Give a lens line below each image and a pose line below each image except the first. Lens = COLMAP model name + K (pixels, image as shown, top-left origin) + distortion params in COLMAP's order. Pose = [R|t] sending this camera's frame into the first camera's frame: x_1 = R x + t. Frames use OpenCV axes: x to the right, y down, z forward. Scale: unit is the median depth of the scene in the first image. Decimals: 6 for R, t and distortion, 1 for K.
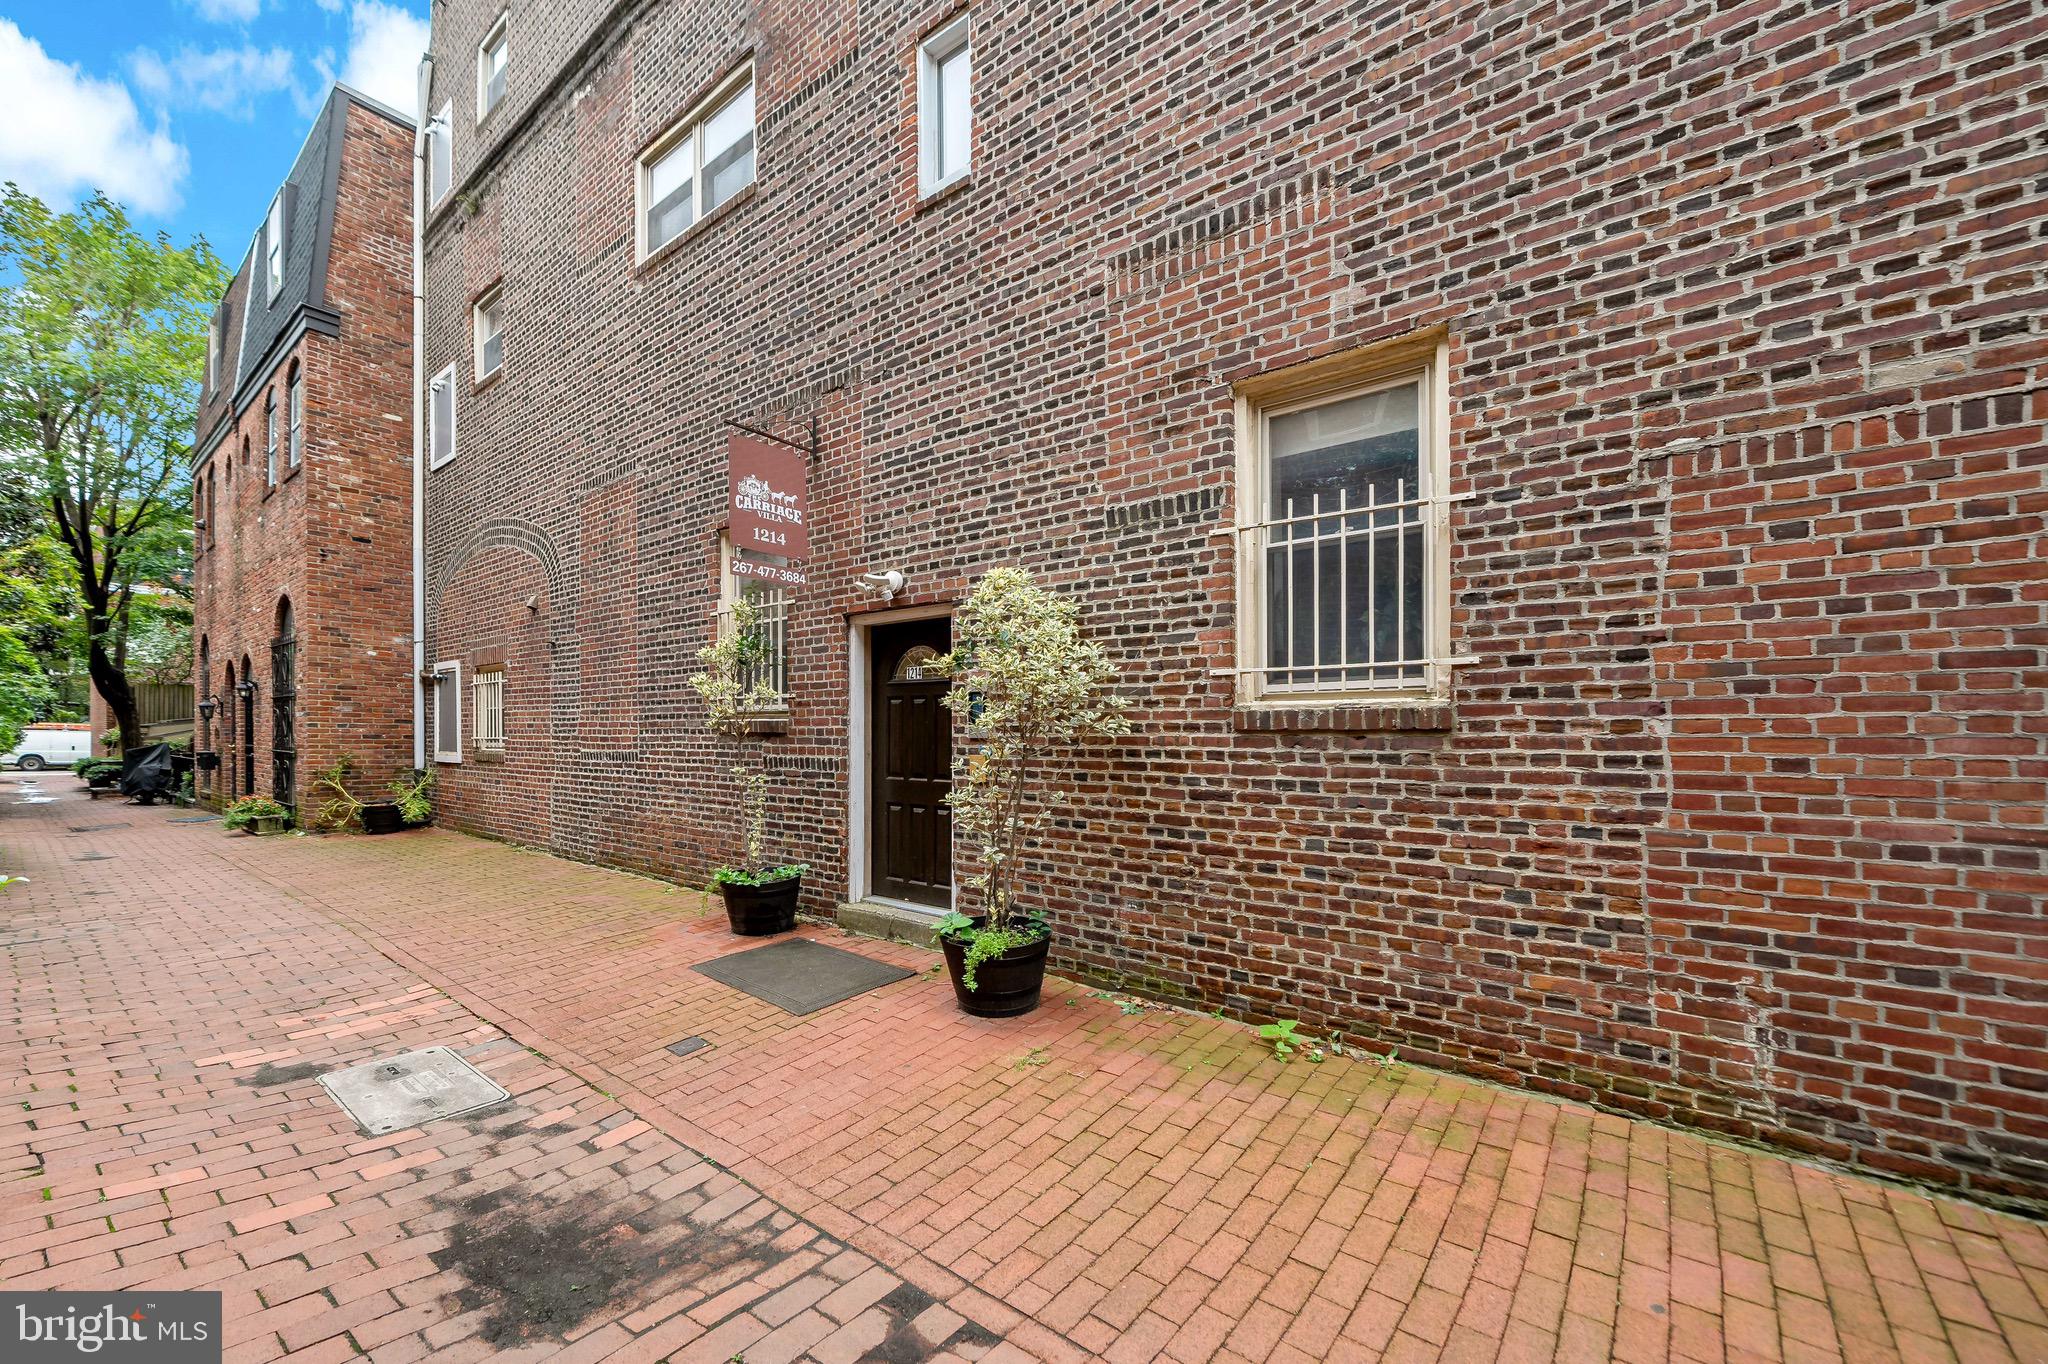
lens RADIAL K [[879.2, 0, 1136.3], [0, 879.2, 724.0], [0, 0, 1]] dist [-0.000280, -0.000201]
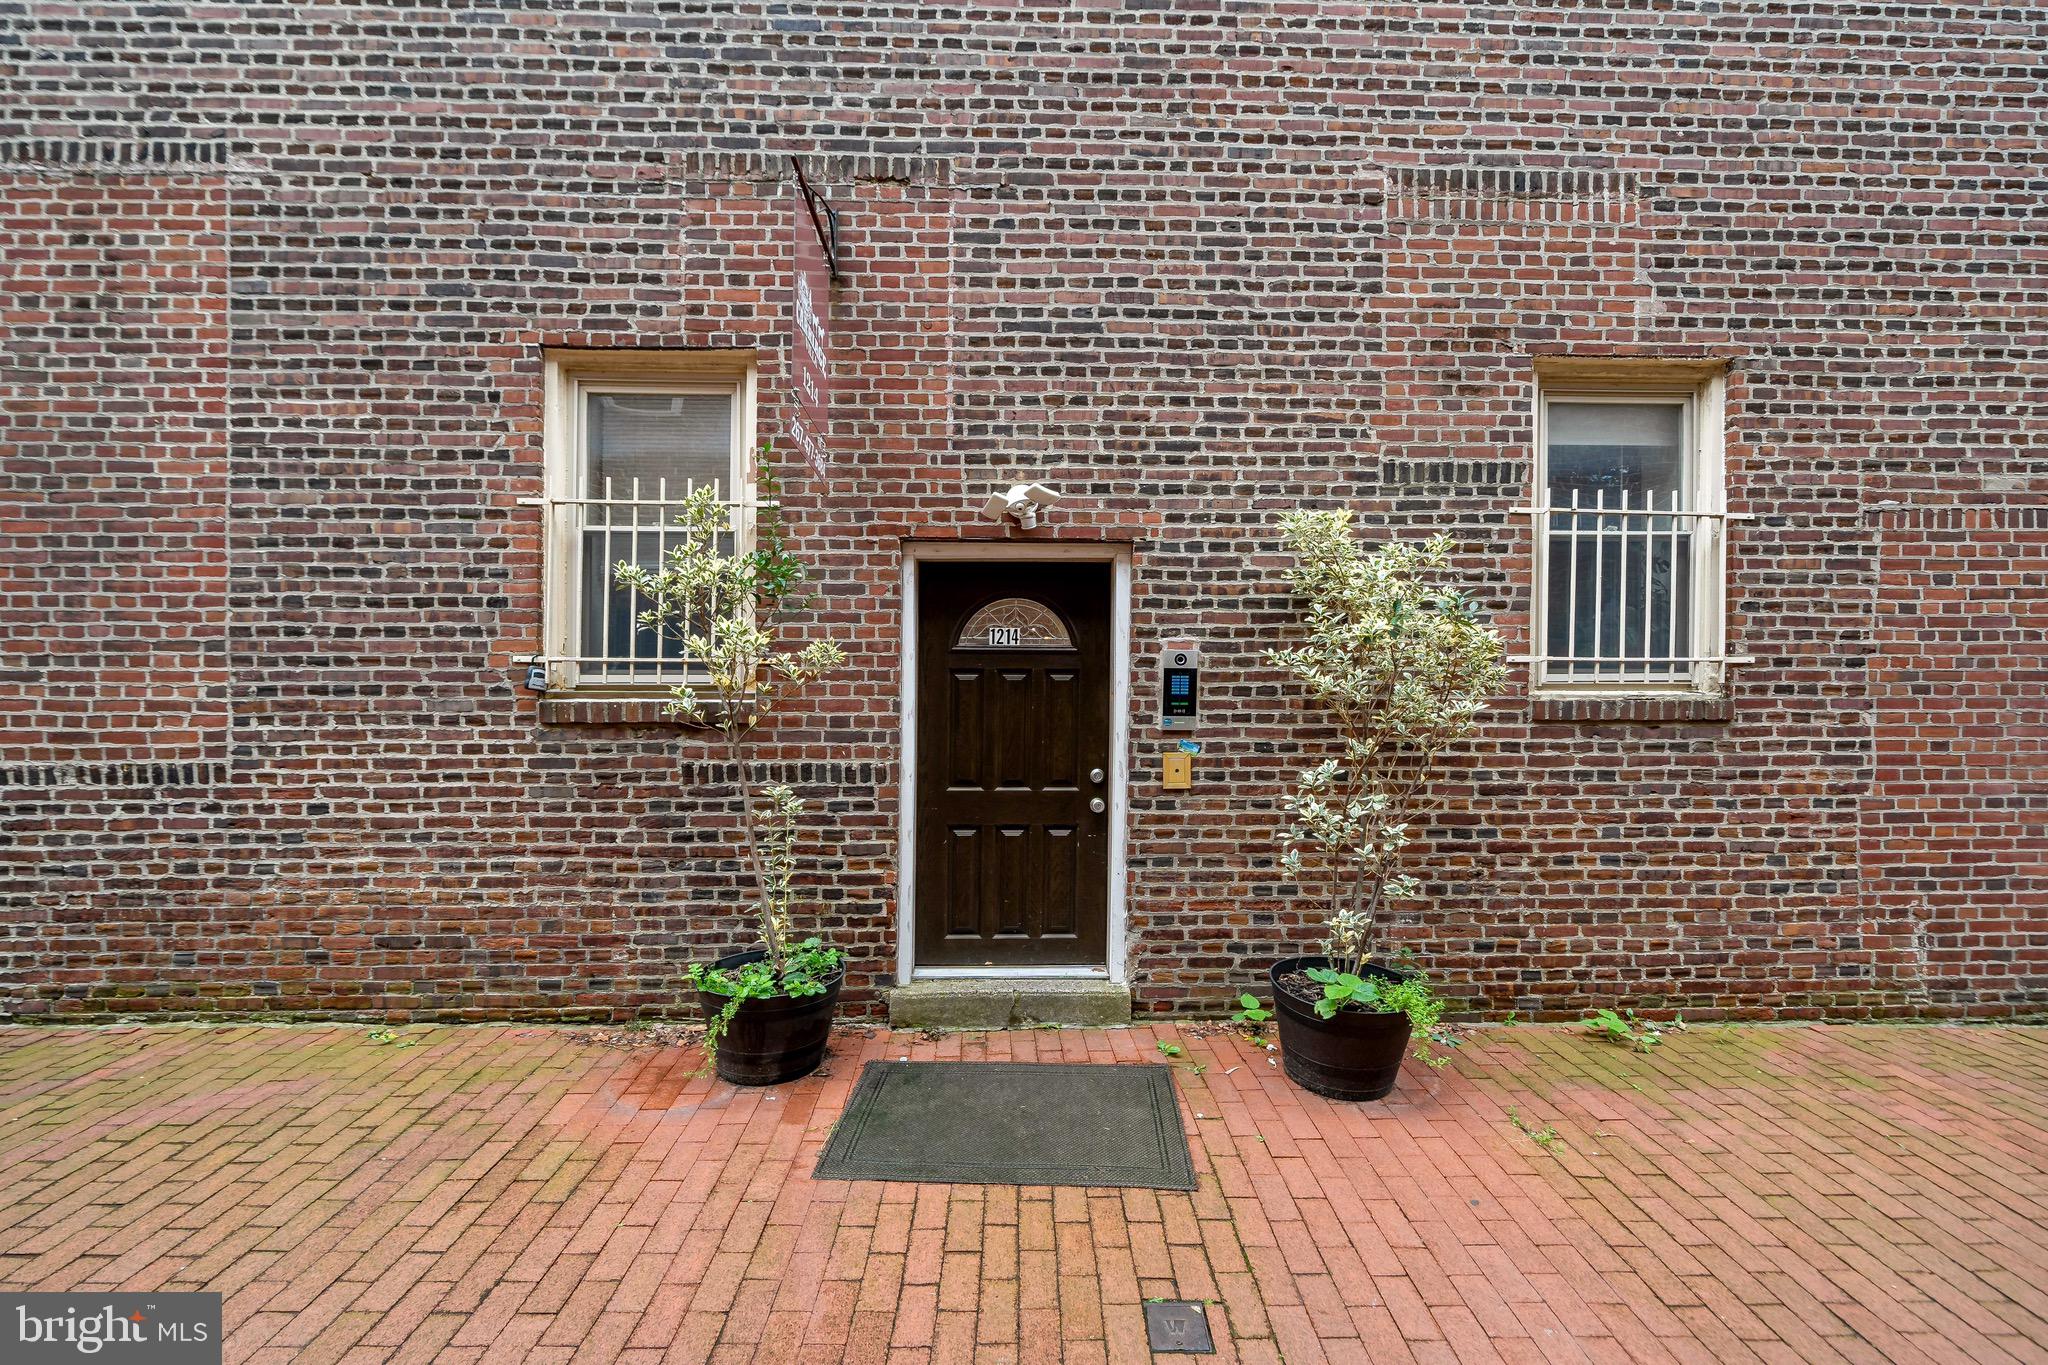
lens RADIAL K [[805.0, 0, 1019.8], [0, 805.0, 703.3], [0, 0, 1]] dist [-0.001075, 0.000101]
pose [[0.774315, 0.004189, 0.632786, -0.878281], [-0.008418, 0.999958, 0.003680, -0.010115], [-0.632744, -0.008176, 0.774318, 0.677290]]
